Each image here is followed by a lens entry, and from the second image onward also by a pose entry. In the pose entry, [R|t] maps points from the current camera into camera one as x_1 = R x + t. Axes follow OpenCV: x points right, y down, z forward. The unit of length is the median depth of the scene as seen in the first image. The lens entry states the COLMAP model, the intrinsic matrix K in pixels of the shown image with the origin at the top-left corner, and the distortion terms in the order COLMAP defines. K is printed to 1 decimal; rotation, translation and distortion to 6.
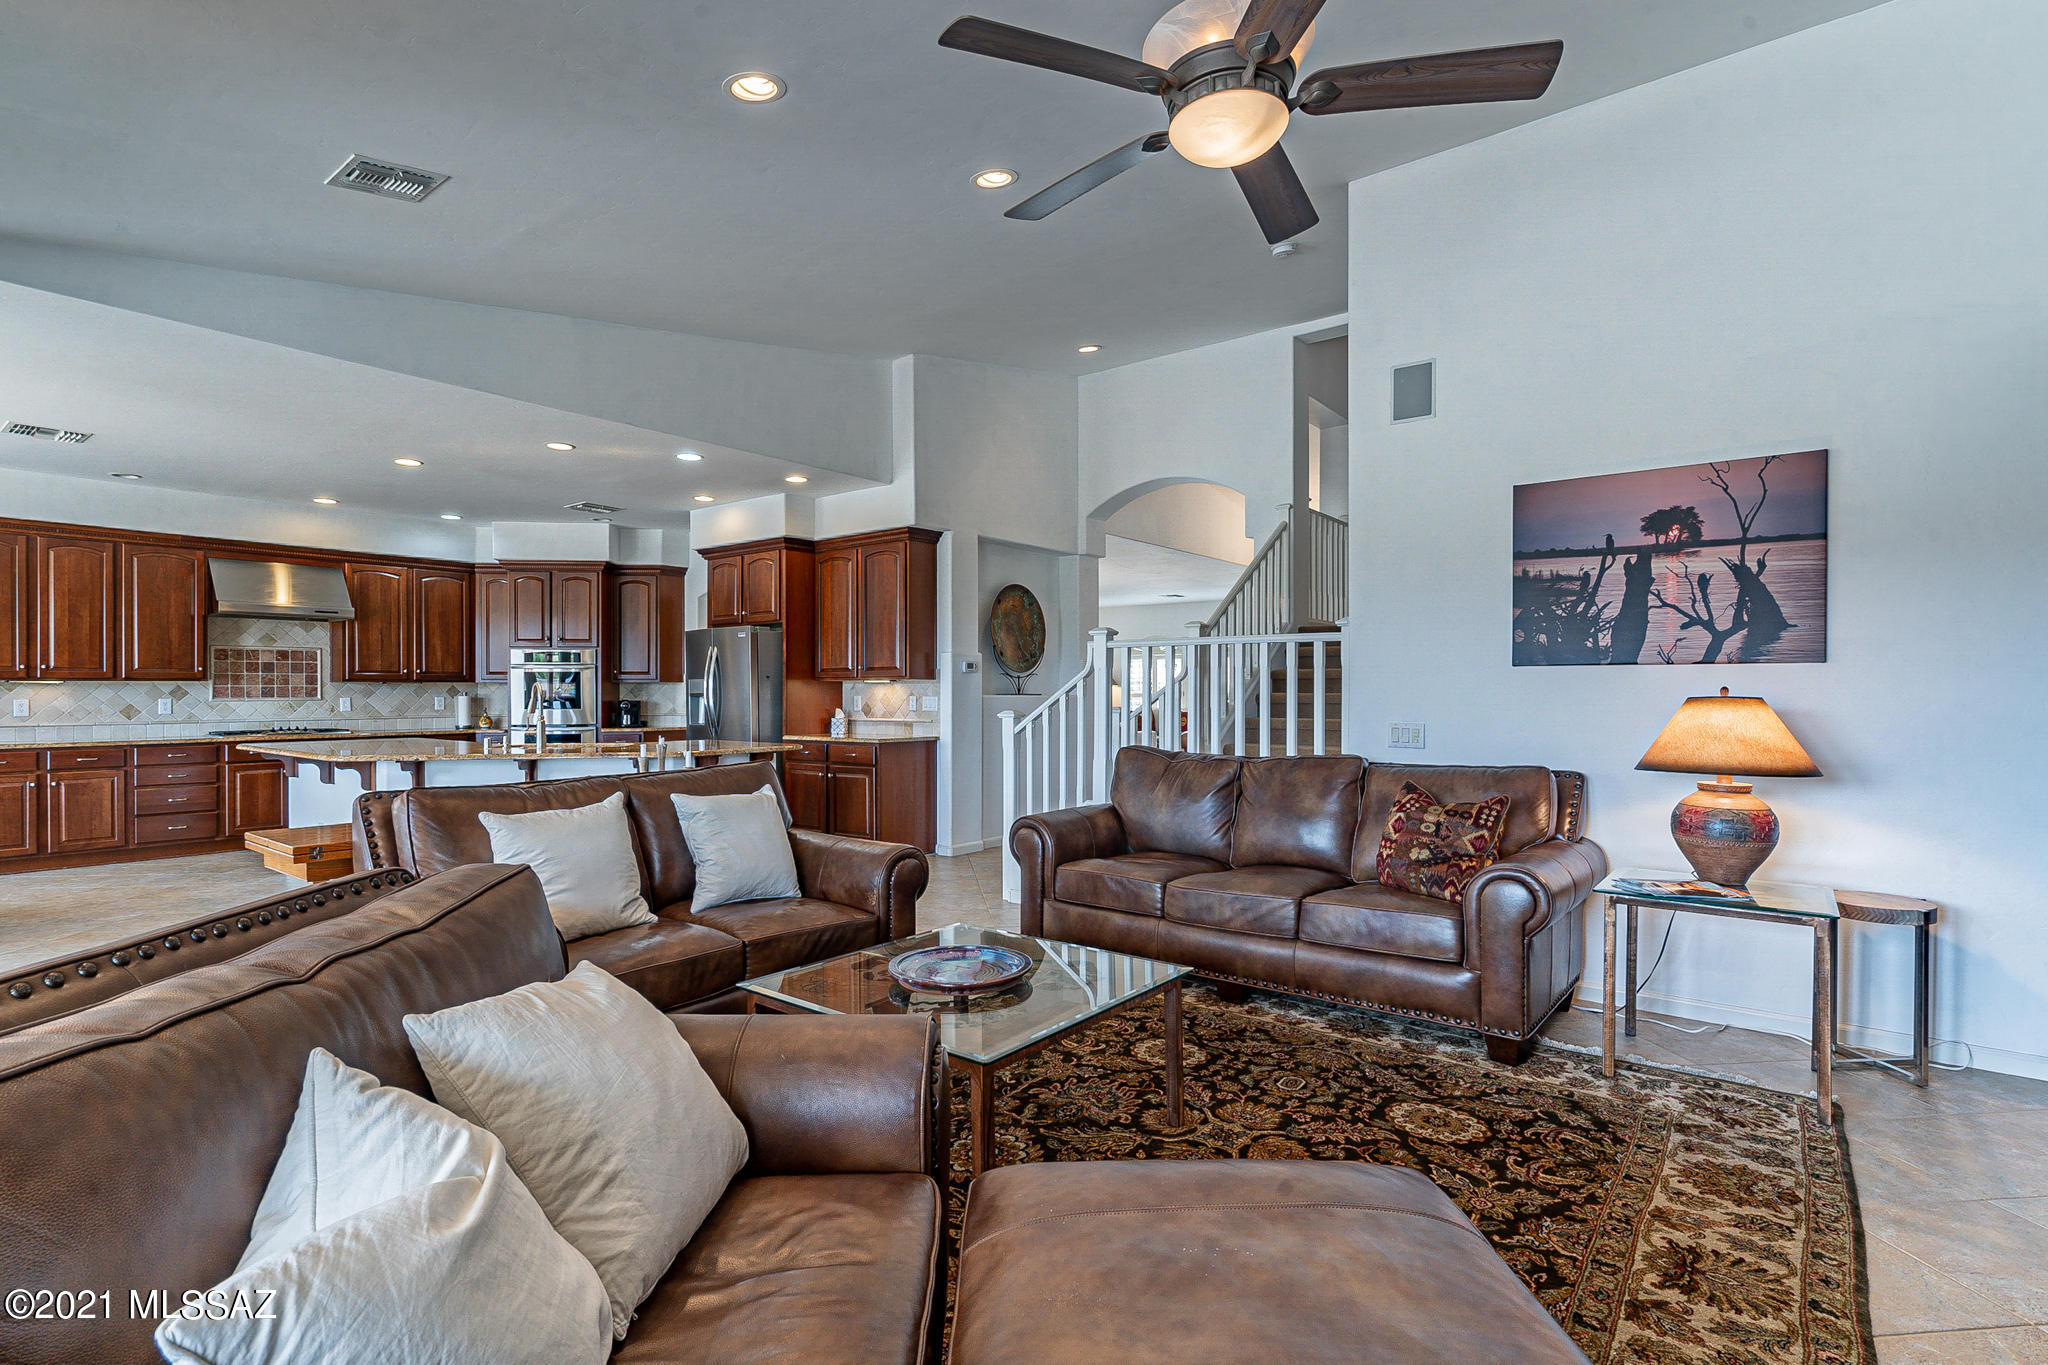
lens RADIAL K [[983.7, 0, 1032.3], [0, 983.7, 689.8], [0, 0, 1]] dist [-0.009672, 0.000316]
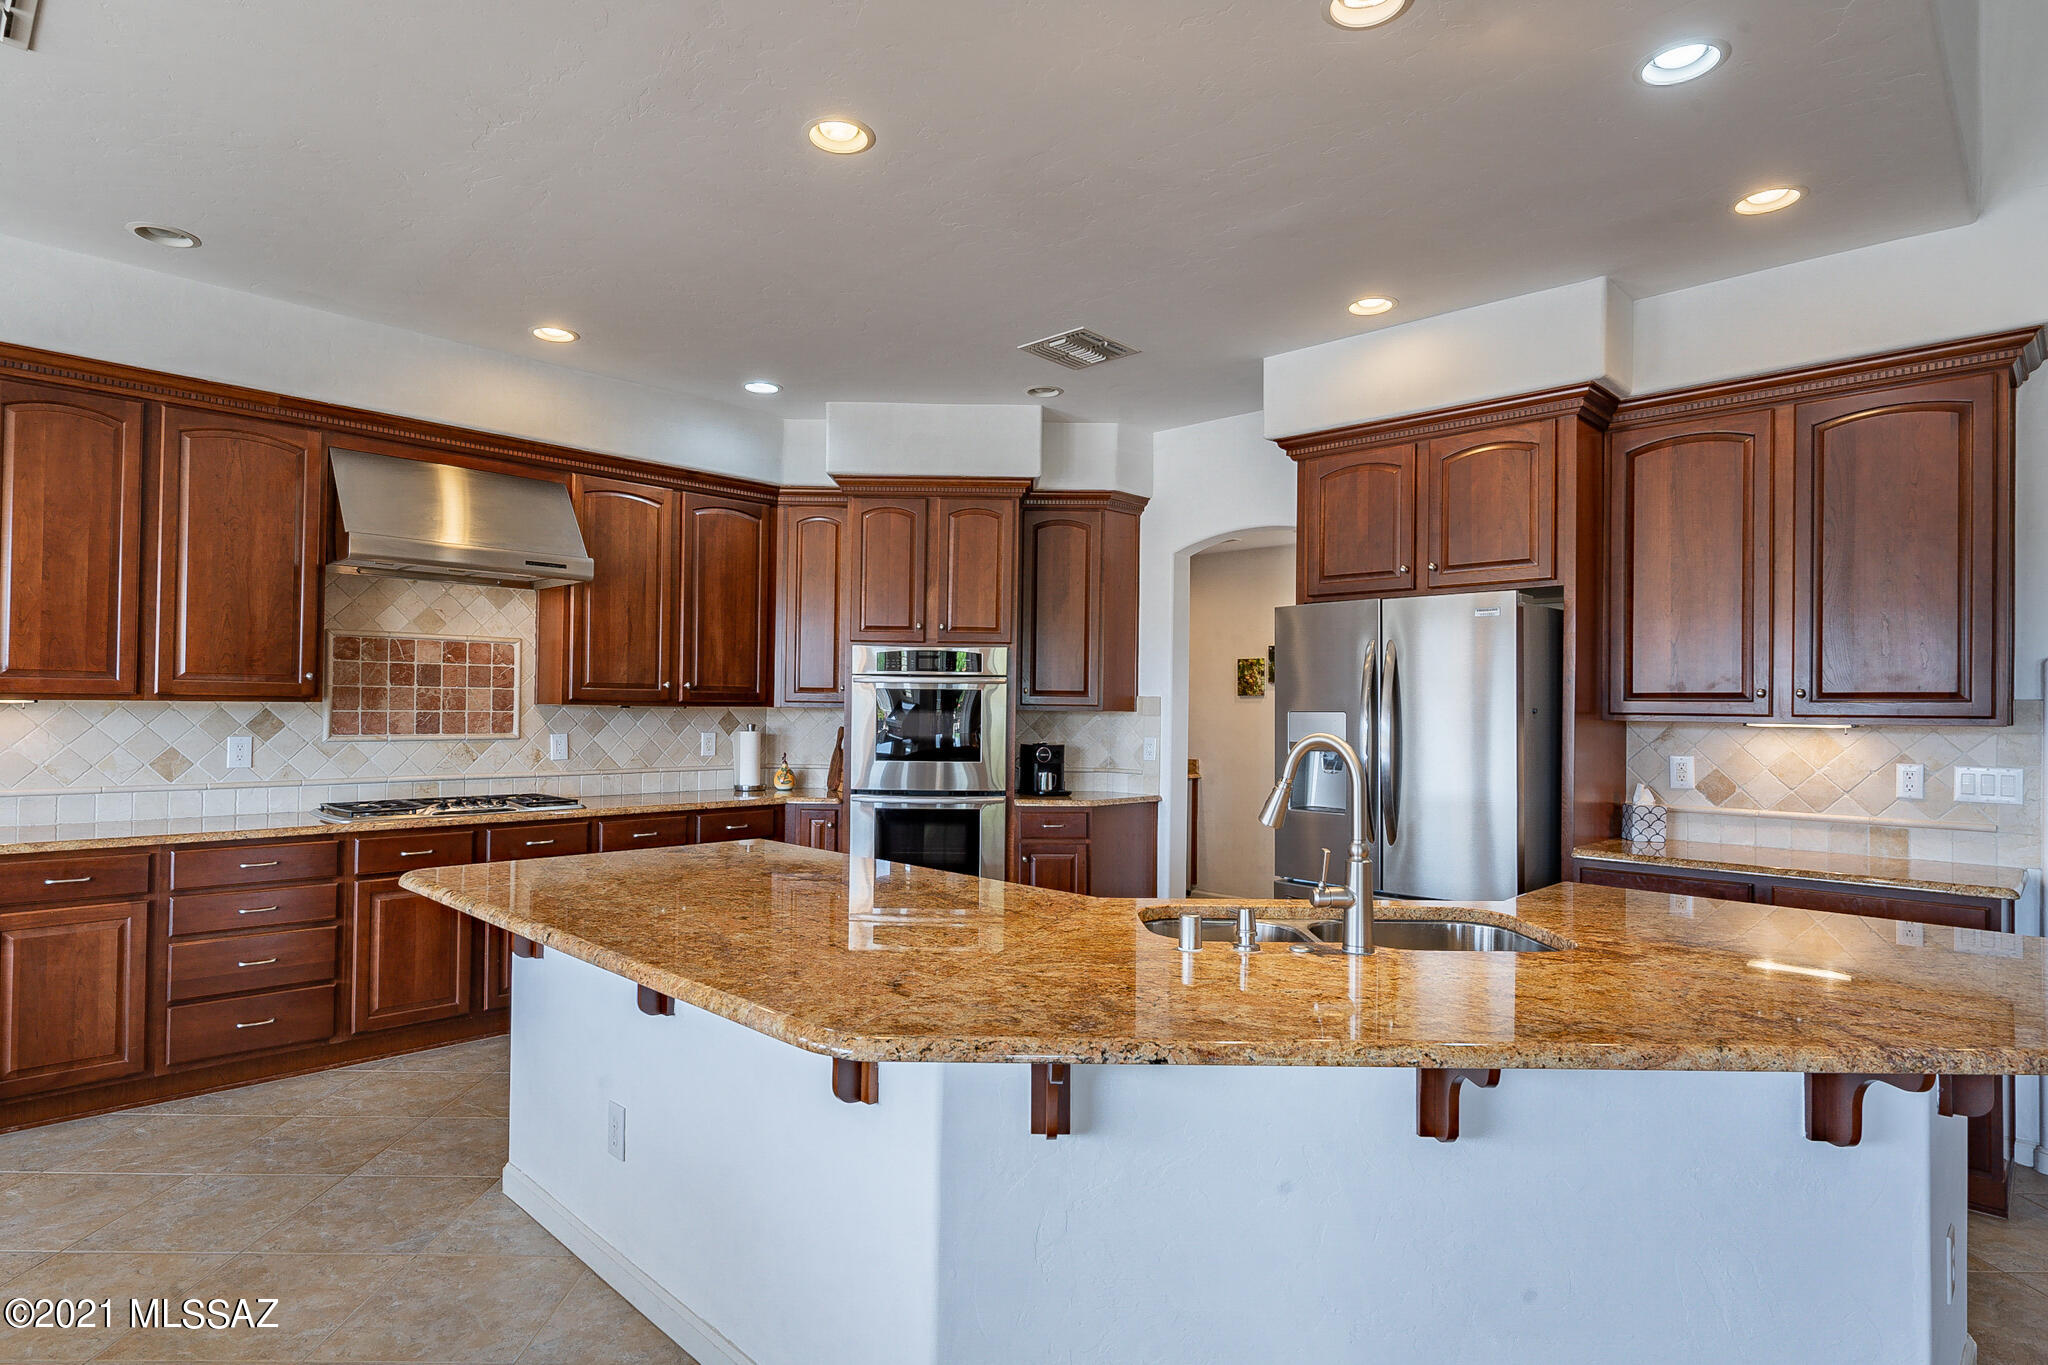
lens RADIAL K [[1082.0, 0, 1011.5], [0, 1082.0, 690.1], [0, 0, 1]] dist [-0.003332, 0.000887]
pose [[0.993695, 0.012876, -0.111375, -0.409331], [-0.014740, 0.999765, -0.015925, -0.010202], [0.111143, 0.017466, 0.993651, 0.465466]]
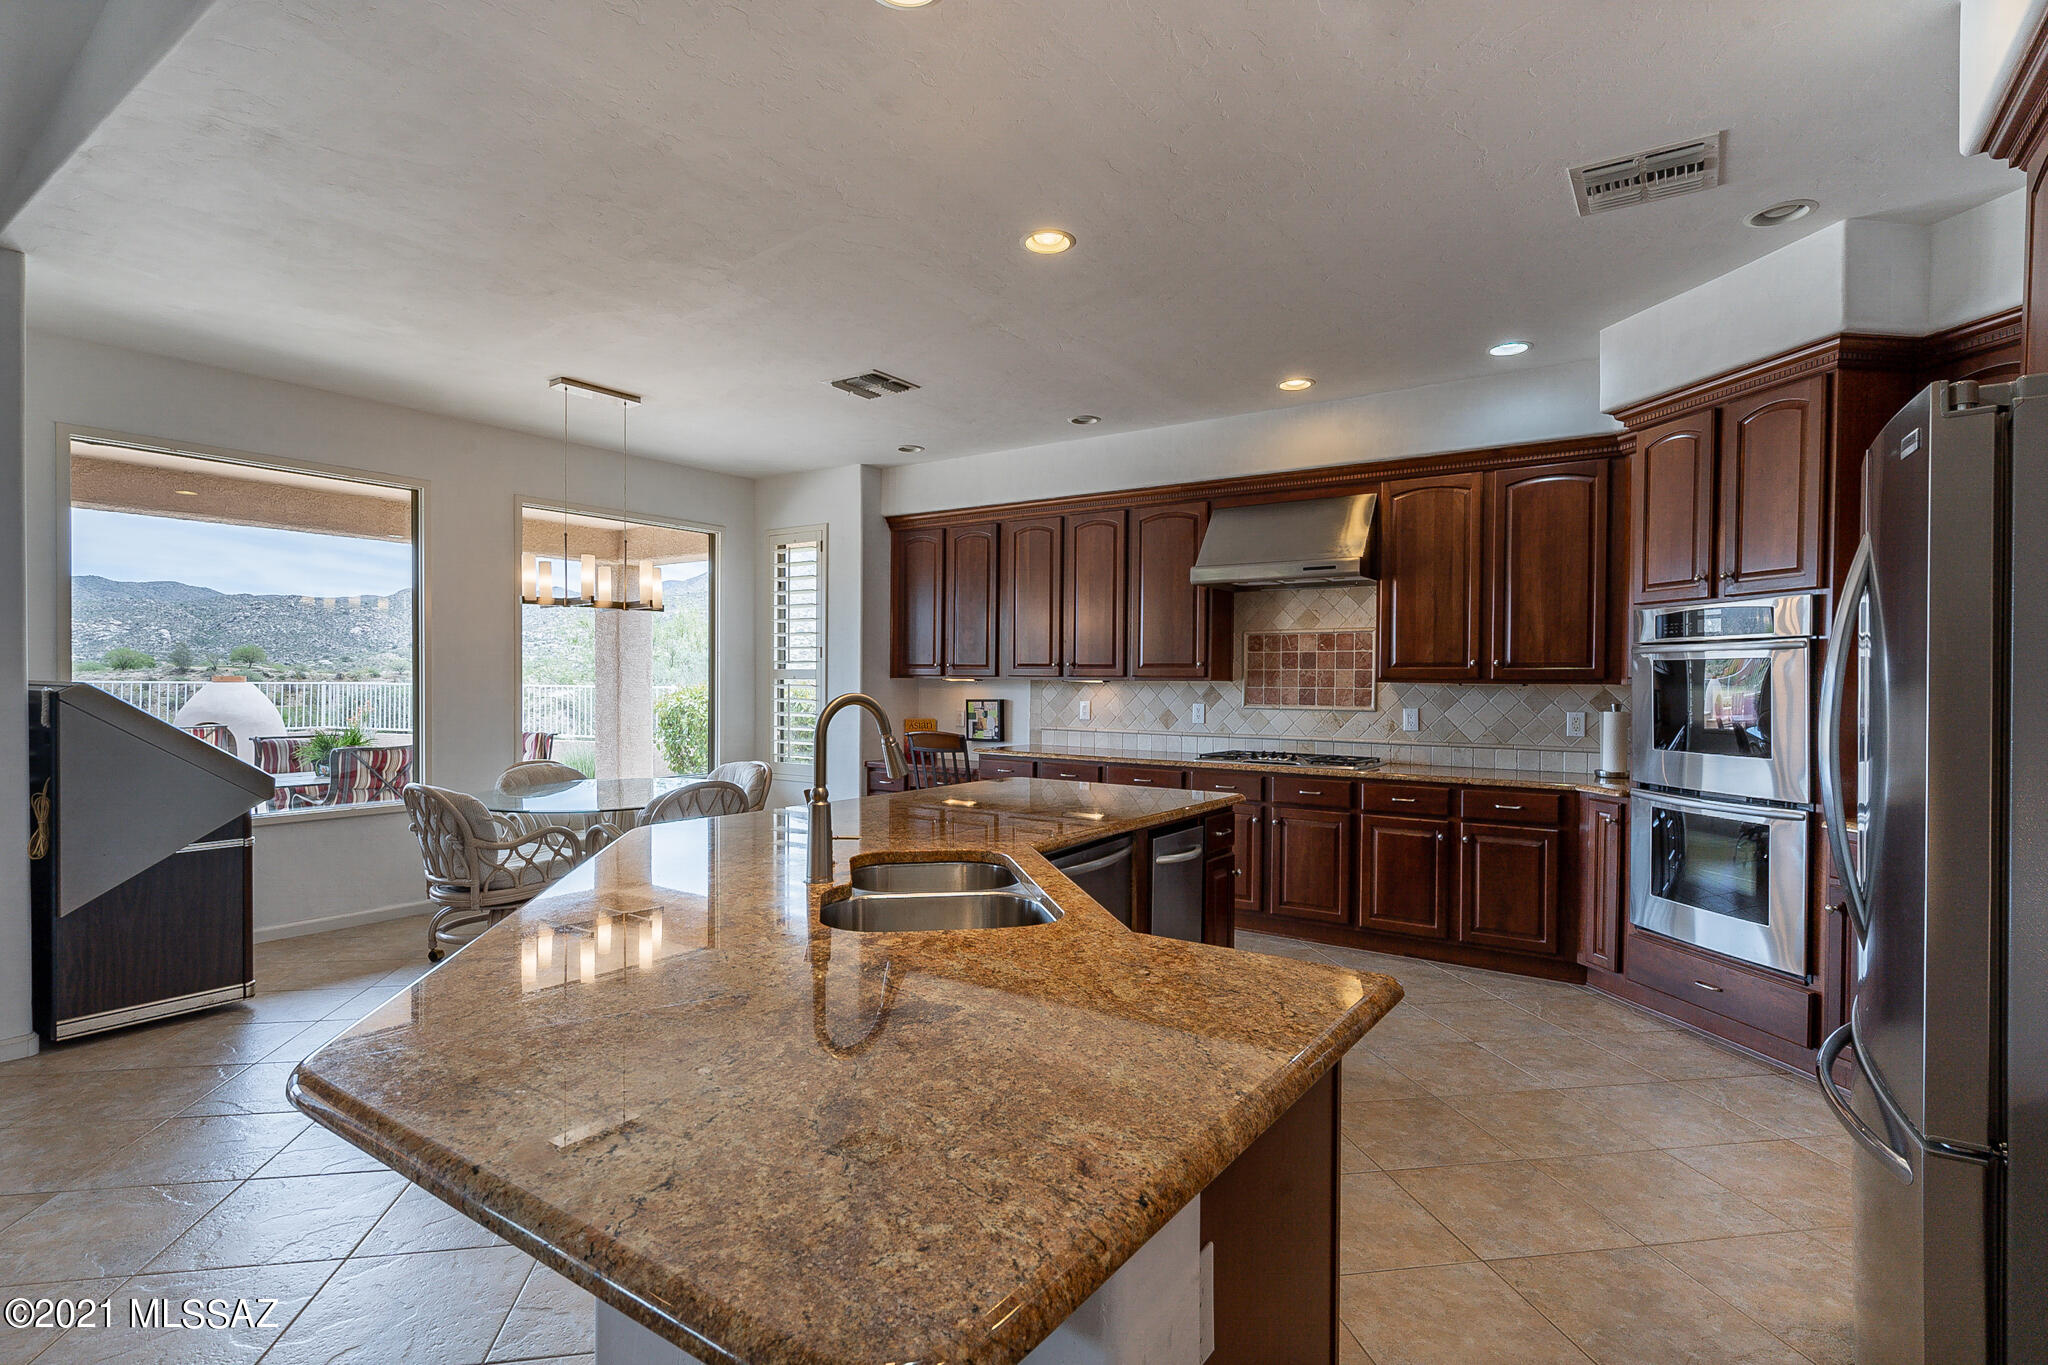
lens RADIAL K [[983.7, 0, 1023.4], [0, 983.7, 679.1], [0, 0, 1]] dist [-0.009672, 0.000316]
pose [[0.060348, 0.002448, -0.998174, -0.118089], [-0.008750, 0.999960, 0.001923, -0.009267], [0.998139, 0.008618, 0.060367, 0.749714]]
